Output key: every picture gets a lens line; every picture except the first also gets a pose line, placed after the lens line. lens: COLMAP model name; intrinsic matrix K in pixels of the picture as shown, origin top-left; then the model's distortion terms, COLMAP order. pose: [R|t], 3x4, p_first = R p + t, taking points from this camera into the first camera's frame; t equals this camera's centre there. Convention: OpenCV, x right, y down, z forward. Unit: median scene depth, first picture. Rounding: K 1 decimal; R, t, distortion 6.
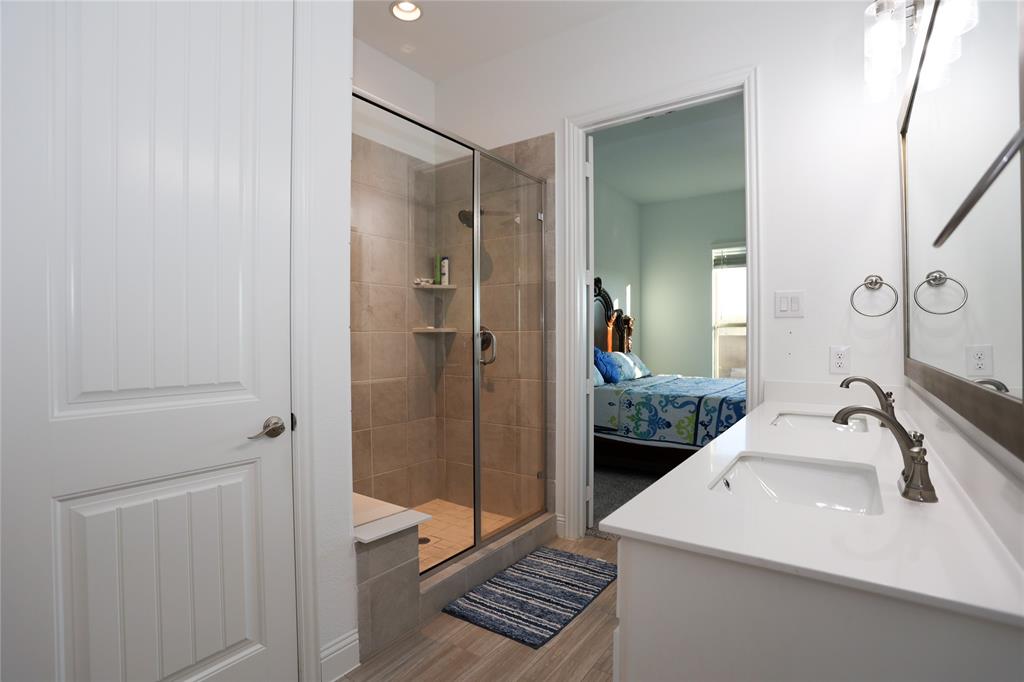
lens RADIAL K [[498.4, 0, 512.0], [0, 498.4, 341.0], [0, 0, 1]] dist [-0.080399, 0.038045]
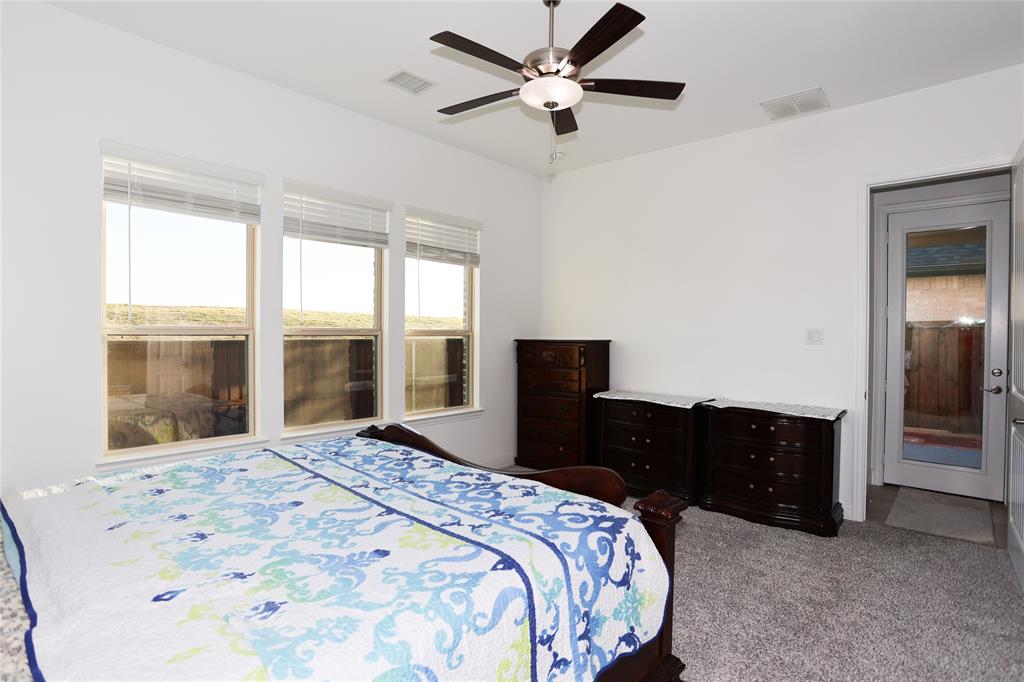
lens RADIAL K [[521.7, 0, 512.0], [0, 521.7, 341.0], [0, 0, 1]] dist [-0.021619, -0.000258]
pose [[0.119326, -0.017092, 0.992708, 0.022335], [0.006995, 0.999841, 0.016374, -0.065658], [-0.992830, 0.004990, 0.119427, 1.213399]]
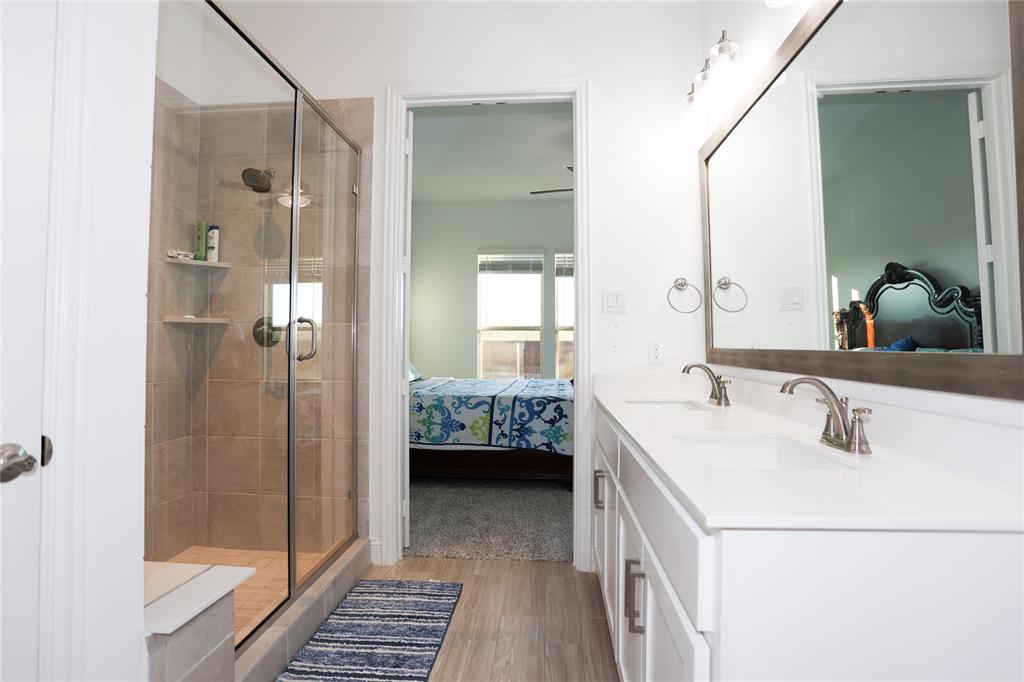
lens RADIAL K [[508.2, 0, 513.8], [0, 508.2, 328.6], [0, 0, 1]] dist [-0.081675, 0.042615]
pose [[0.855672, 0.022388, 0.517035, -0.147026], [-0.001152, 0.999144, -0.041358, 0.024241], [-0.517518, 0.034793, 0.854965, 0.120818]]
